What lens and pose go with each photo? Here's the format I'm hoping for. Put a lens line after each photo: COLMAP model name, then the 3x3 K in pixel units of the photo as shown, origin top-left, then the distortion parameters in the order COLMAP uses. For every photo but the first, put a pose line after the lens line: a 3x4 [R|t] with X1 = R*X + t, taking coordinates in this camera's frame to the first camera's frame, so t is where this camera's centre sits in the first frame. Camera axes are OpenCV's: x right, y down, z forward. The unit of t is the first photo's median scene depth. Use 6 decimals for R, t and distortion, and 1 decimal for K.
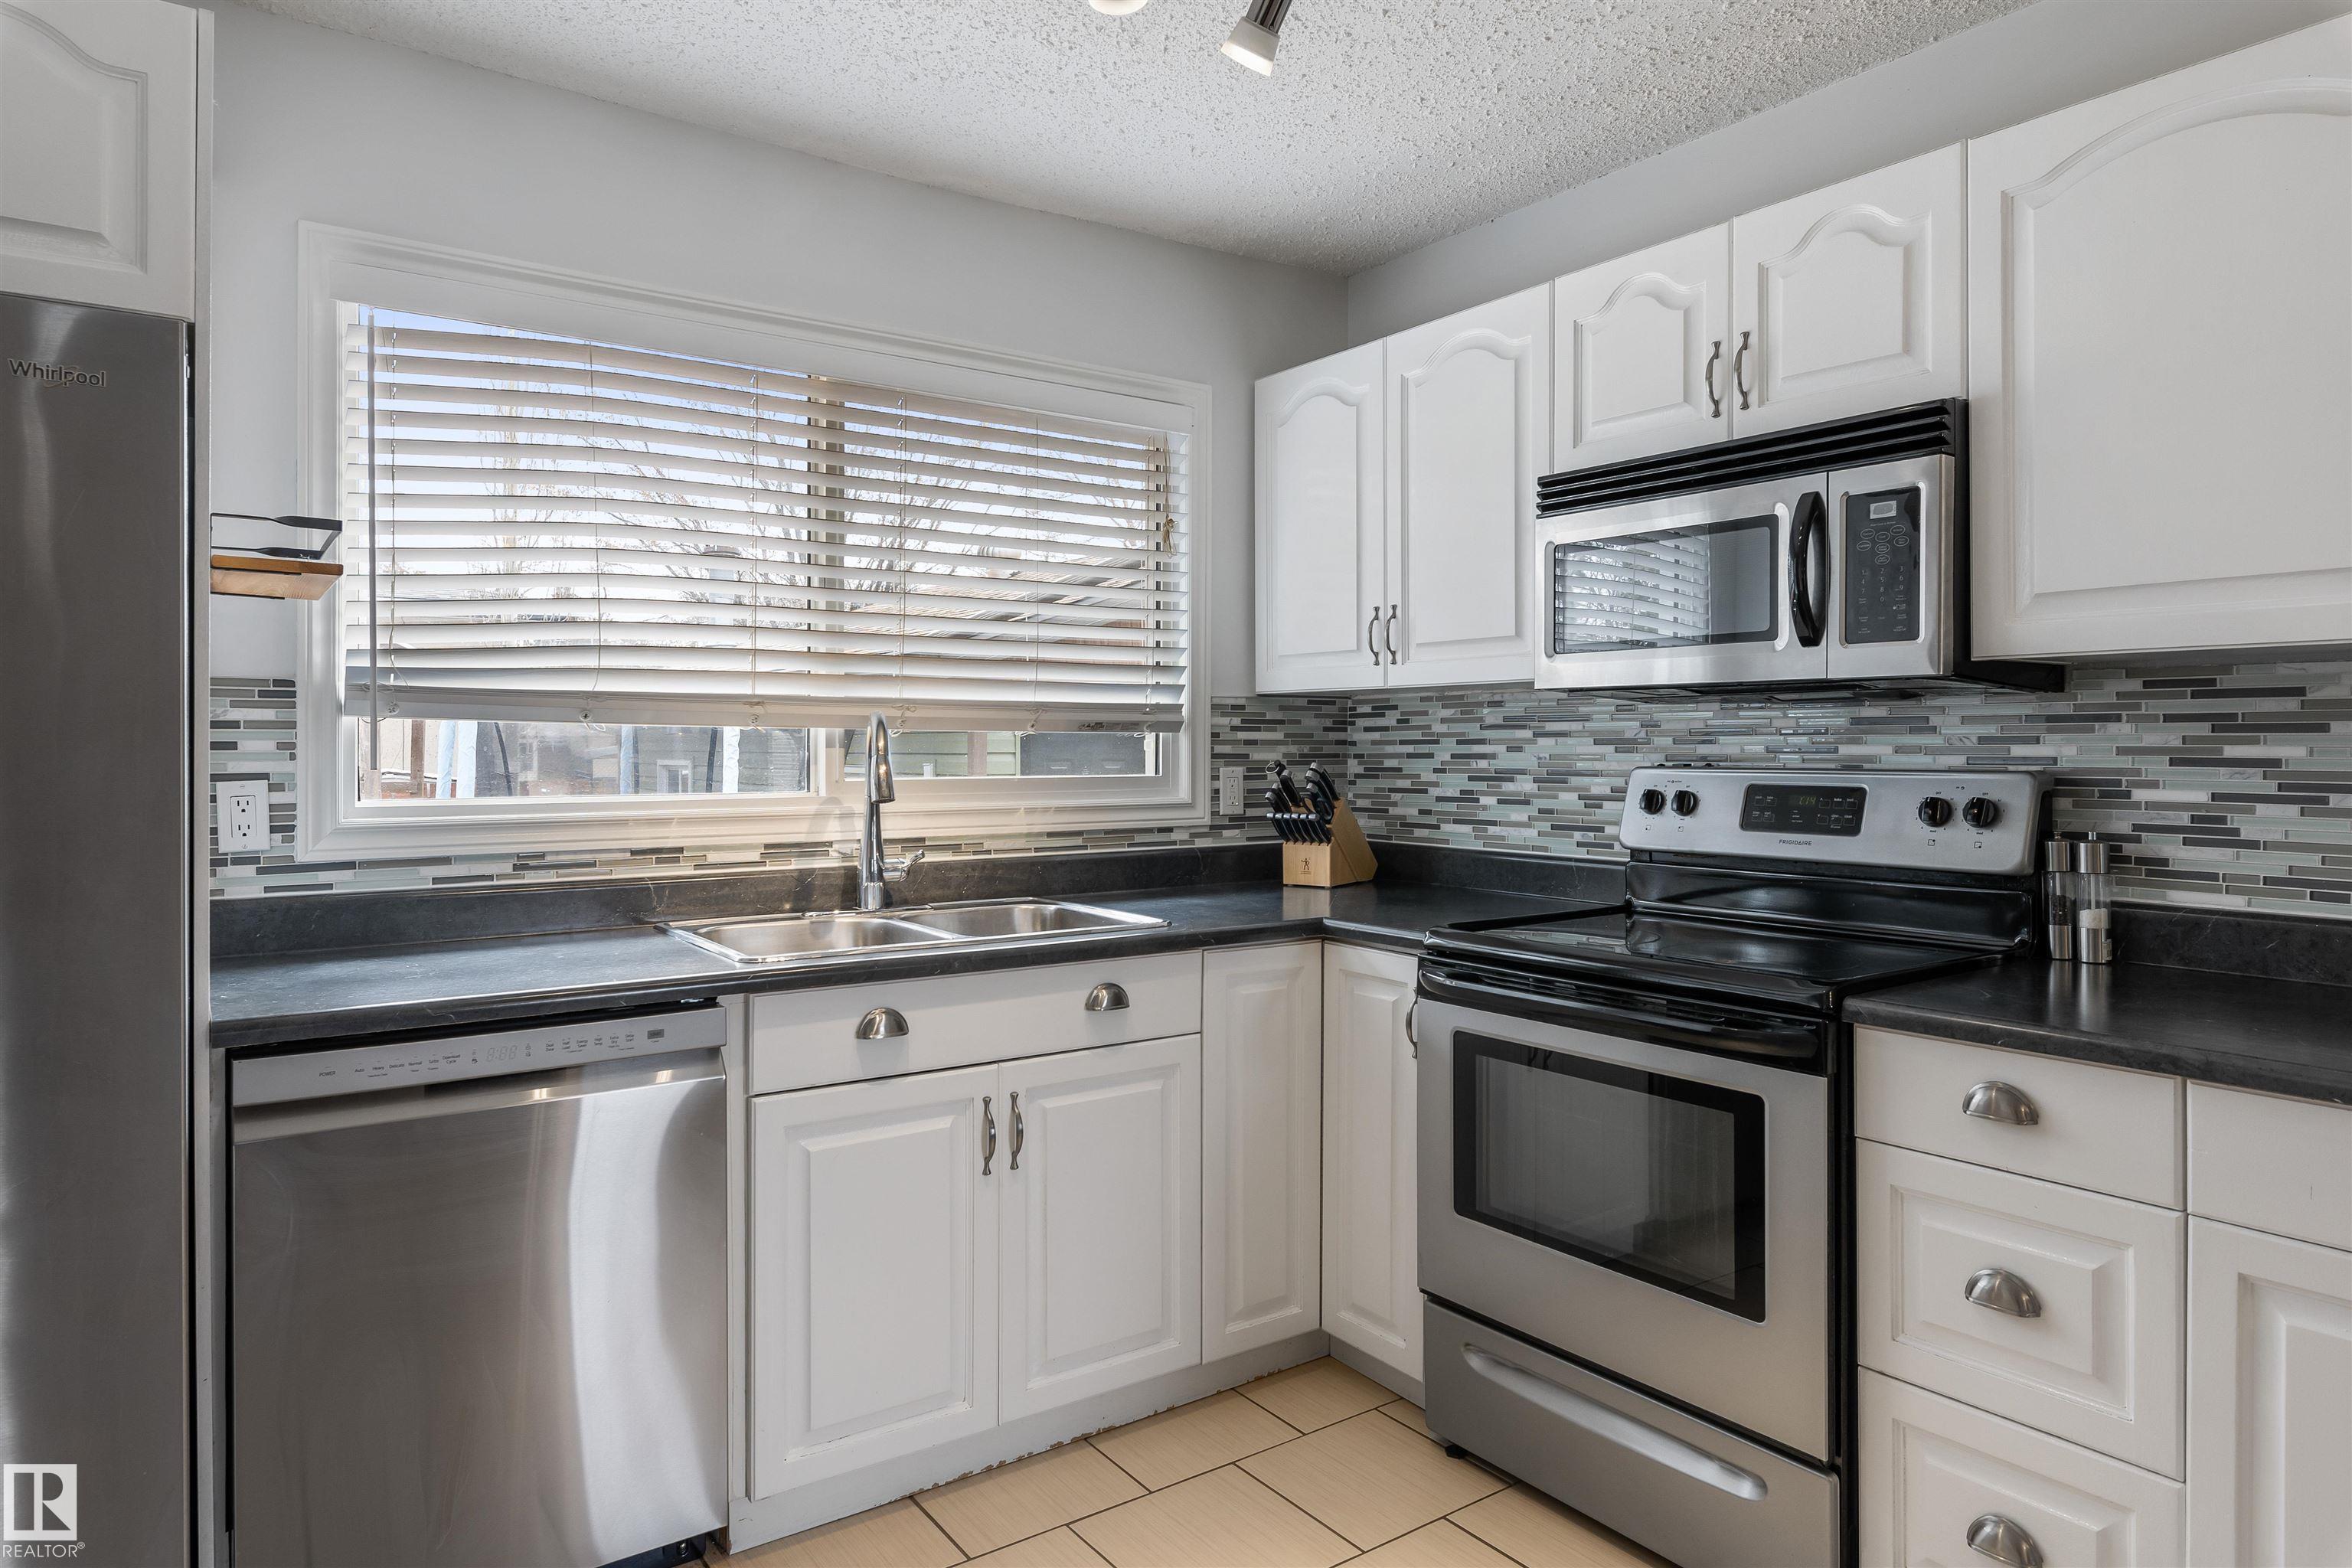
lens RADIAL K [[1411.8, 0, 1174.4], [0, 1411.8, 745.4], [0, 0, 1]] dist [-0.001177, -0.000948]
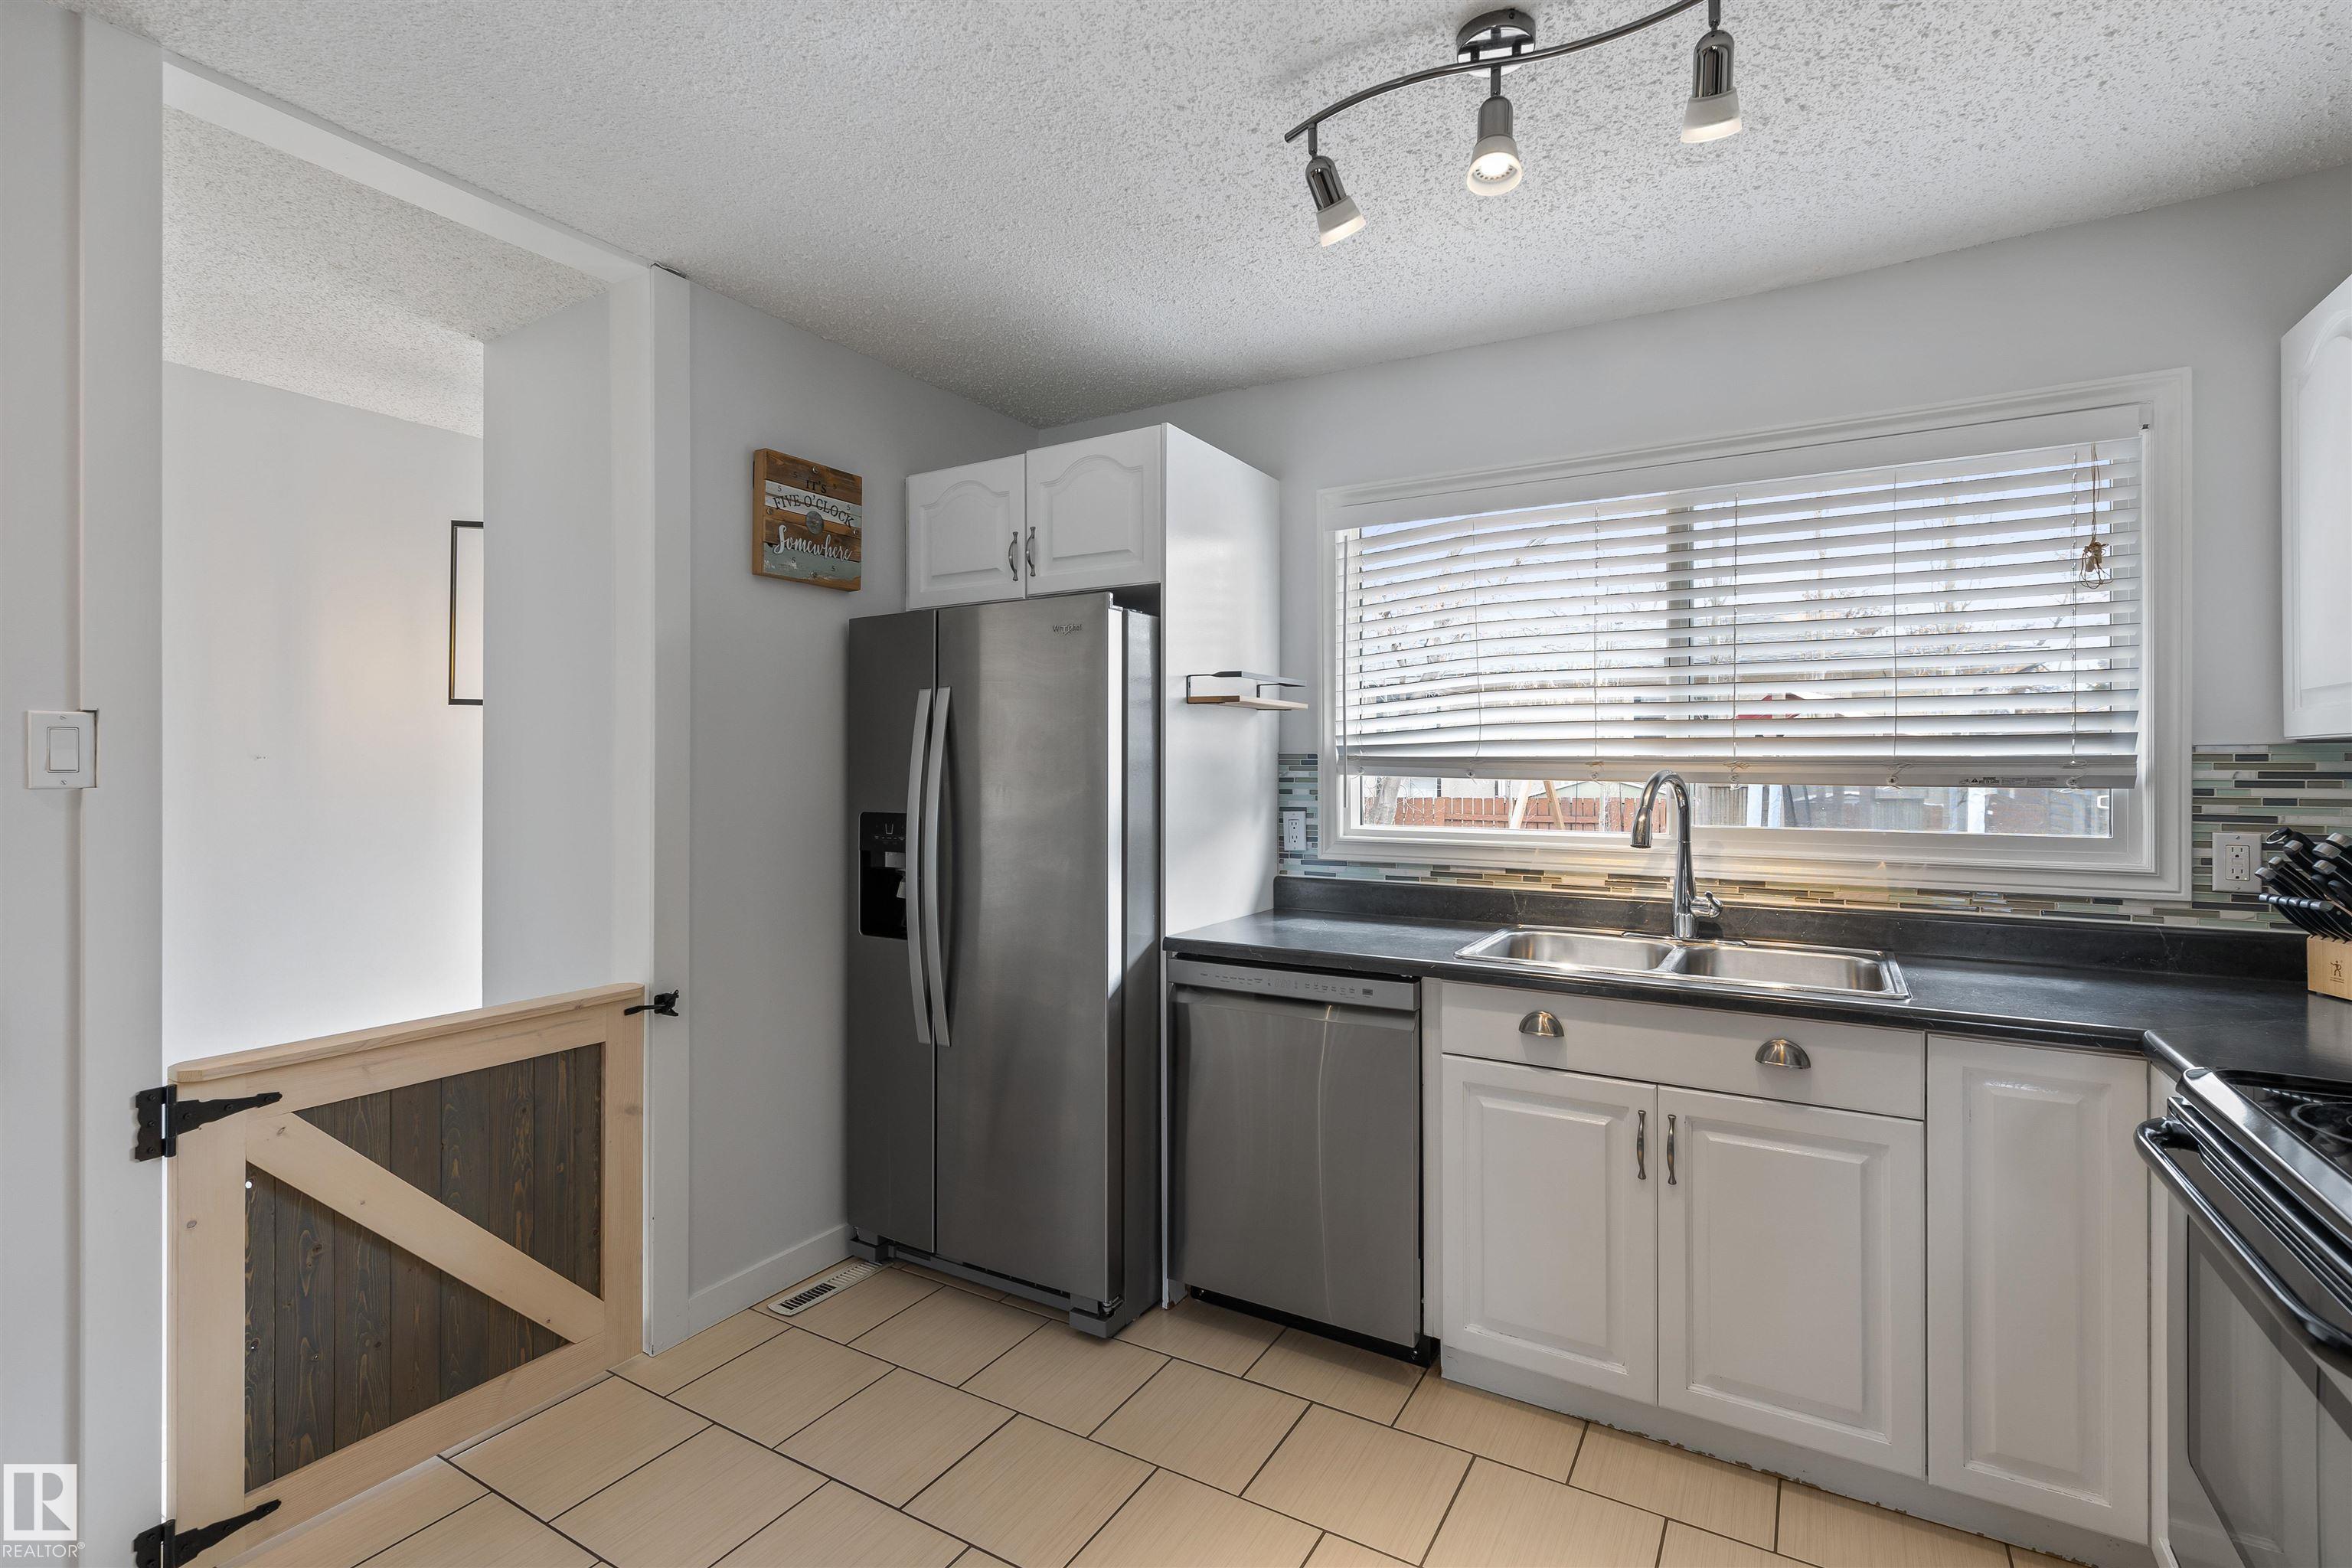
lens RADIAL K [[1071.0, 0, 1180.3], [0, 1071.0, 767.6], [0, 0, 1]] dist [-0.000950, 0.000204]
pose [[0.407878, 0.000982, -0.913036, 0.447938], [-0.001742, 0.999998, 0.000297, -0.026150], [0.913035, 0.001469, 0.407879, 0.265653]]
